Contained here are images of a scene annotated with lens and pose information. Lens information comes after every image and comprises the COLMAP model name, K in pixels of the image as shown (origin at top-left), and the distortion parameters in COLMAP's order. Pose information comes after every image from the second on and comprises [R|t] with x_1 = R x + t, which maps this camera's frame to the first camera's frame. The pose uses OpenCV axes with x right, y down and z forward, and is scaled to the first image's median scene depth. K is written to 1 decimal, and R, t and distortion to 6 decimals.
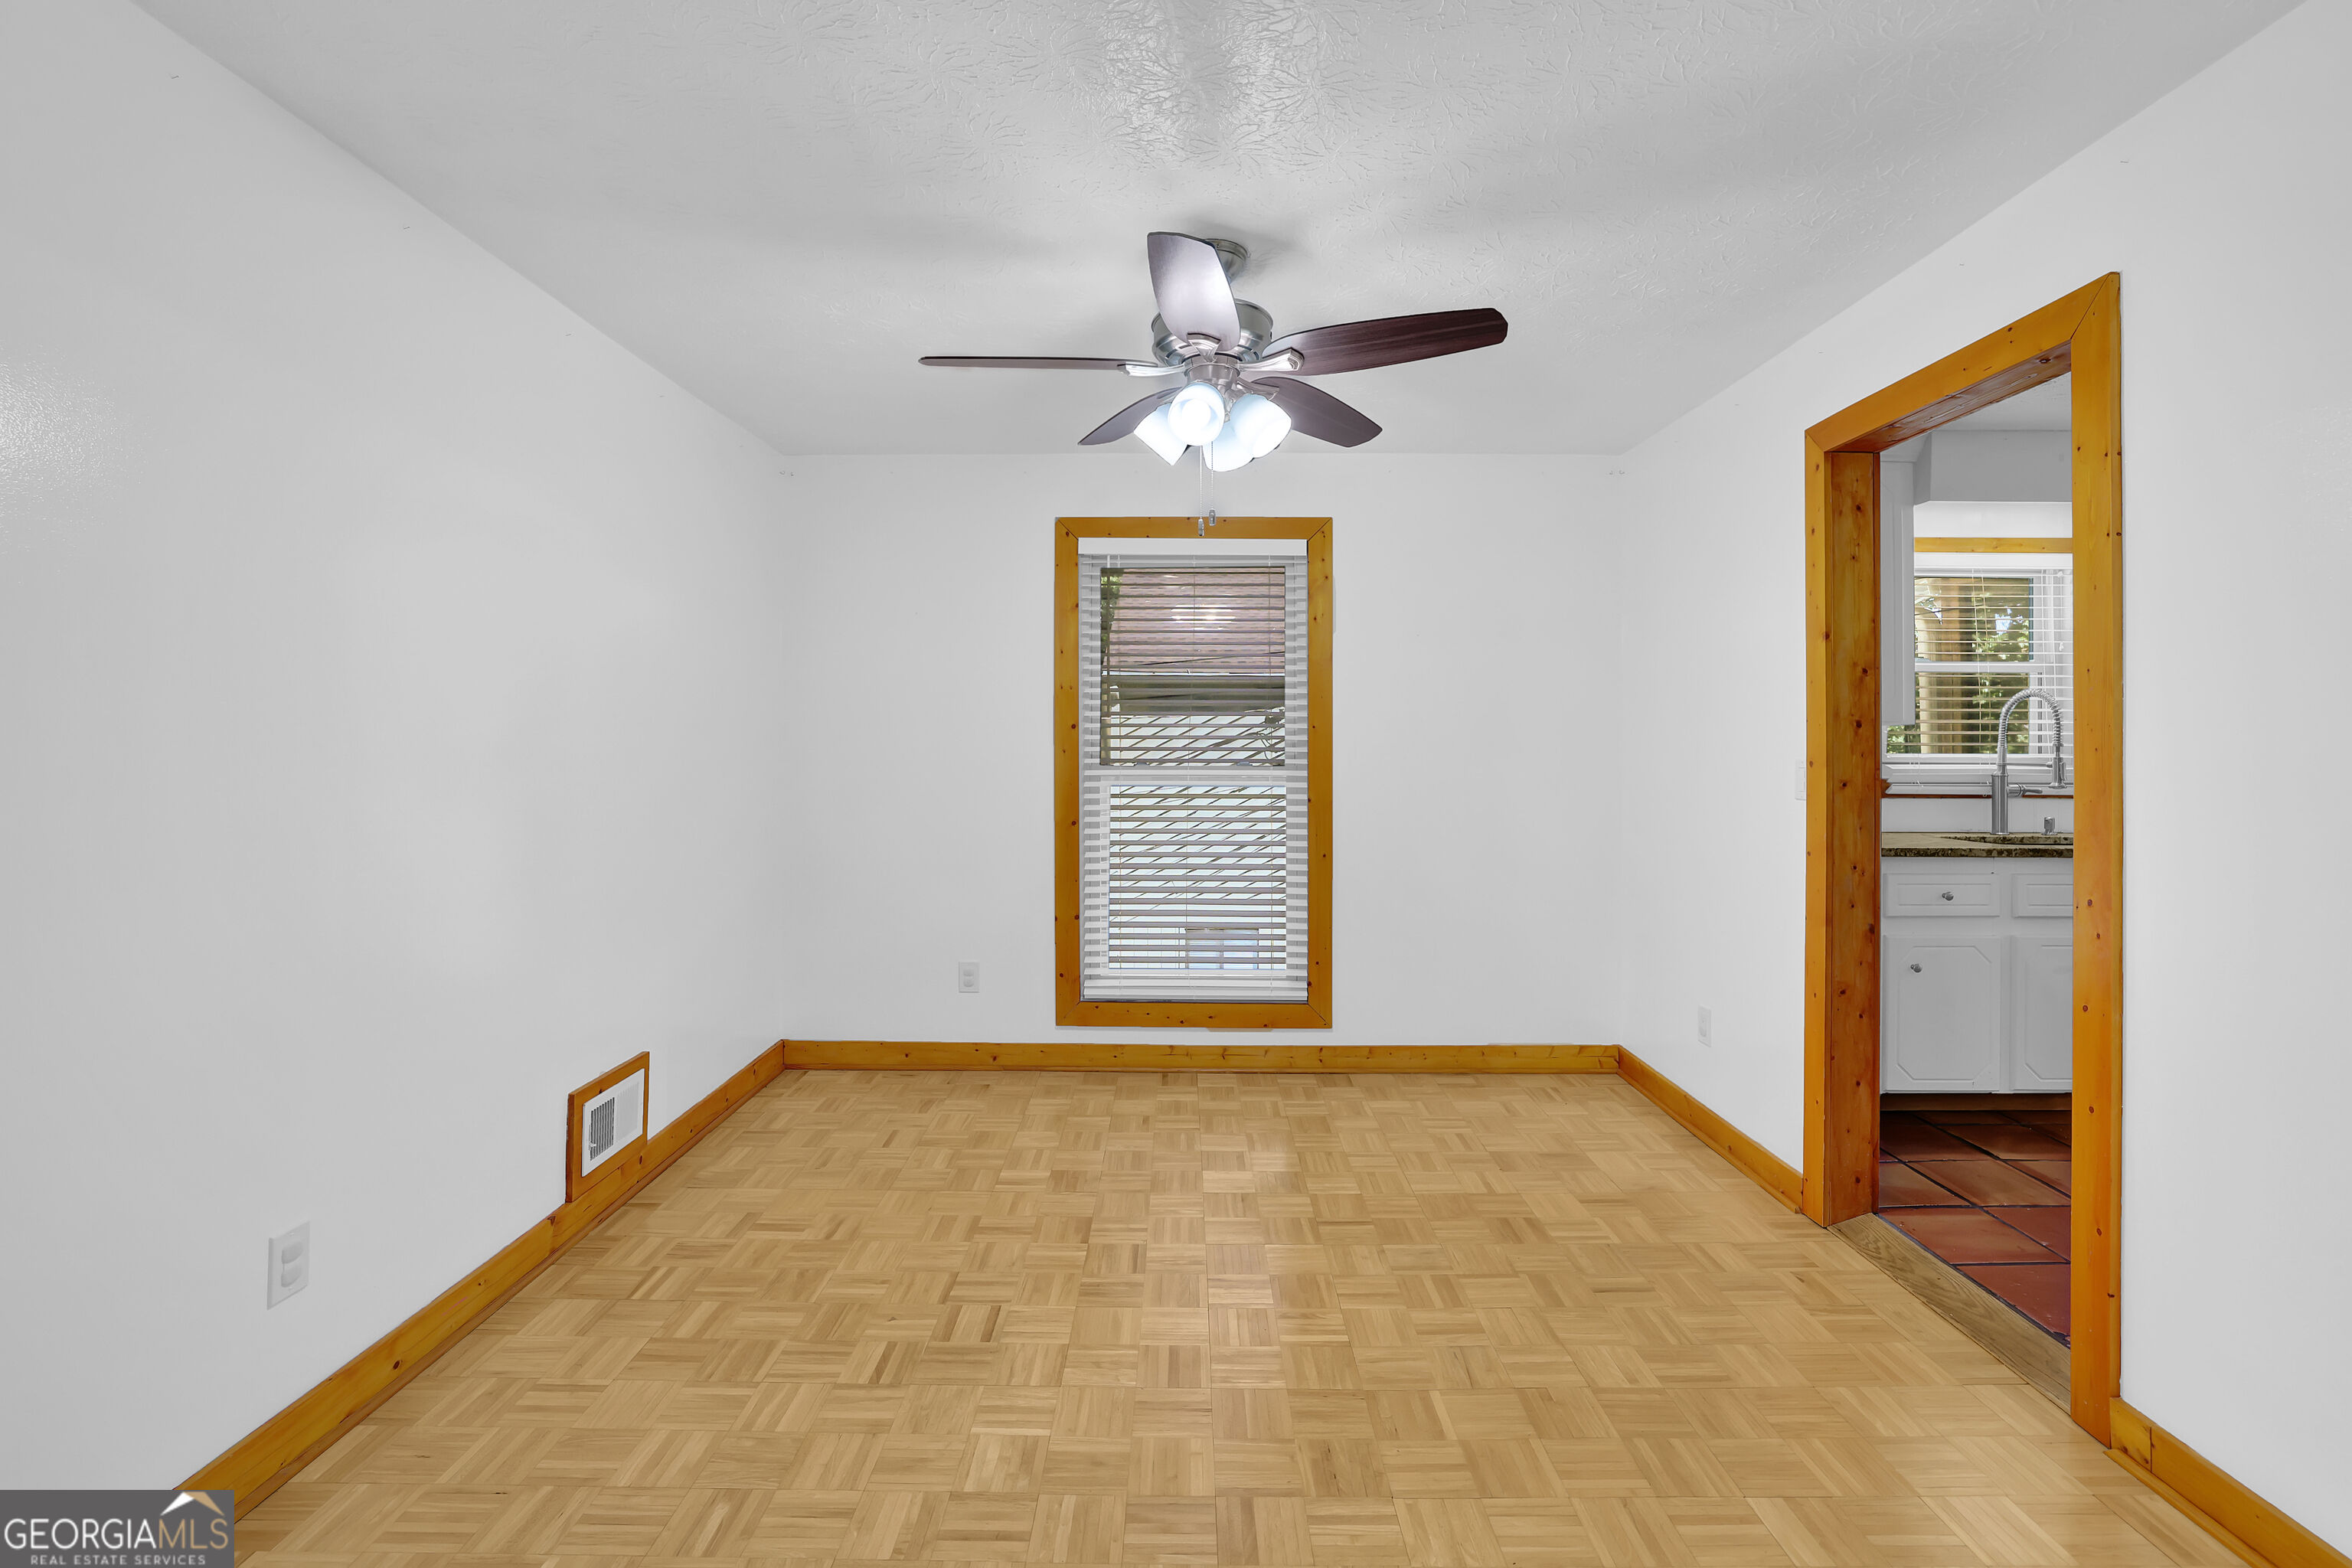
lens RADIAL K [[1044.1, 0, 1170.0], [0, 1044.1, 768.7], [0, 0, 1]] dist [-0.001930, -0.000083]
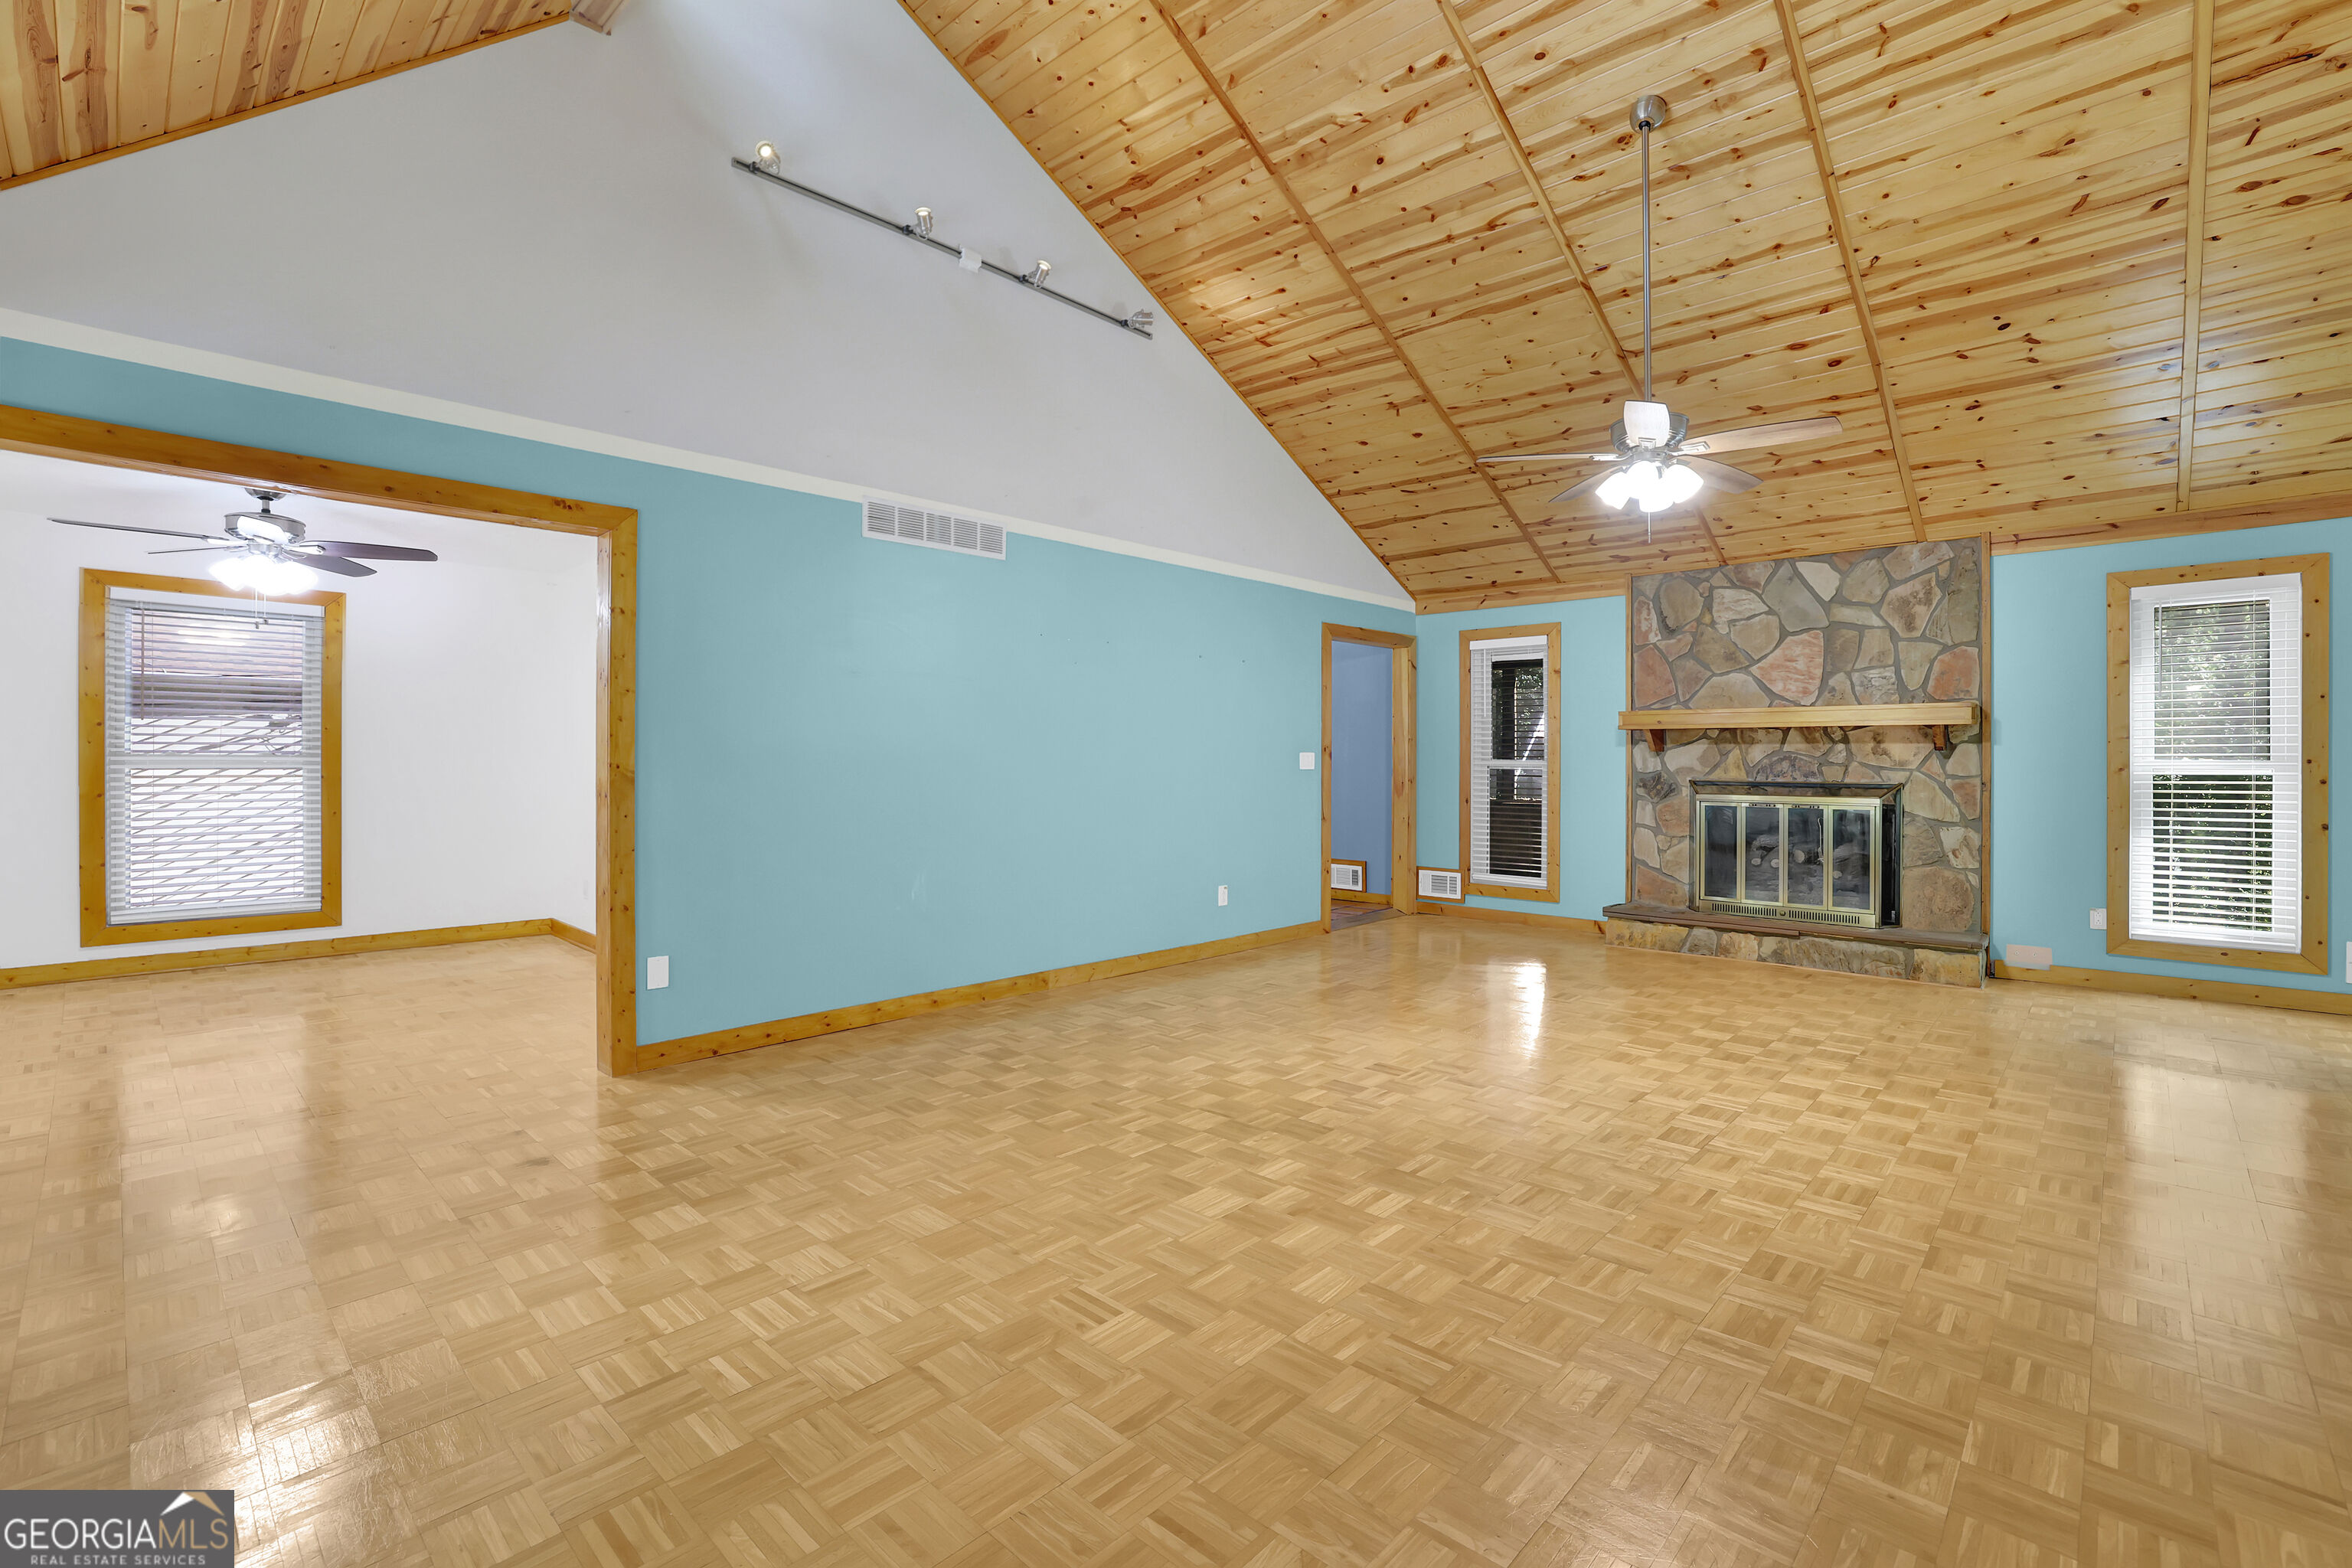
lens RADIAL K [[1044.1, 0, 1170.0], [0, 1044.1, 768.7], [0, 0, 1]] dist [-0.001930, -0.000083]
pose [[0.679489, 0.002950, 0.733679, -0.142104], [0.006241, 0.999933, -0.009800, 0.041129], [-0.733659, 0.011237, 0.679425, -0.930652]]
